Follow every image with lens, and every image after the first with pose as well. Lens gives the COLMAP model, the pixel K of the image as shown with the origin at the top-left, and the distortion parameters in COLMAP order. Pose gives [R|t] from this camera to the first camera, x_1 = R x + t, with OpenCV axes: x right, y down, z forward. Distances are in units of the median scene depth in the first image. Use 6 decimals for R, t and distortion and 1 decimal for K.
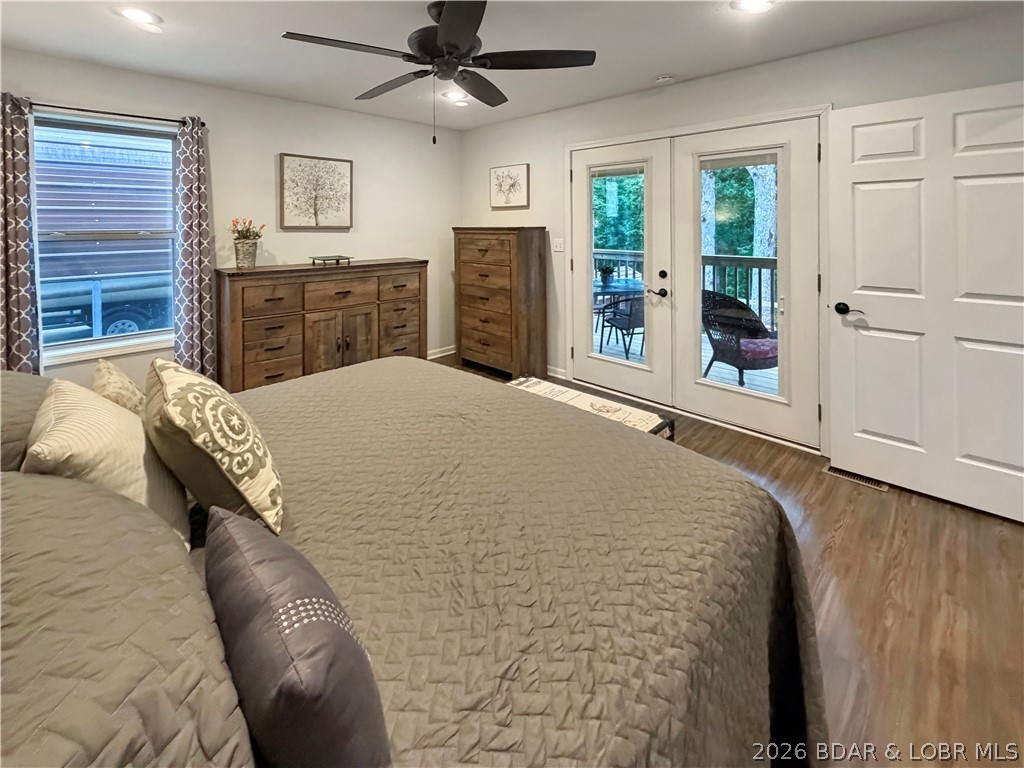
lens RADIAL K [[437.2, 0, 514.7], [0, 437.2, 352.2], [0, 0, 1]] dist [-0.000051, -0.000304]
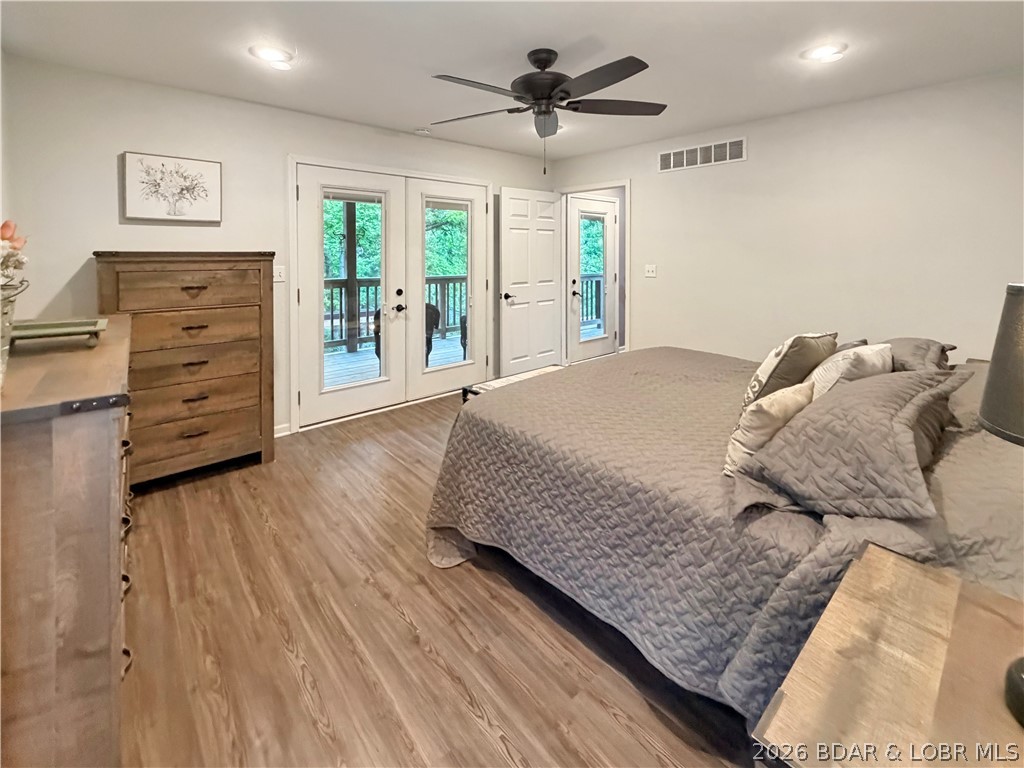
lens RADIAL K [[412.4, 0, 510.5], [0, 412.4, 386.0], [0, 0, 1]] dist [0.001030, -0.000496]
pose [[0.093512, -0.303040, 0.948379, -0.723571], [0.278661, 0.922448, 0.267278, -0.148971], [-0.955826, 0.239282, 0.170706, 0.546489]]
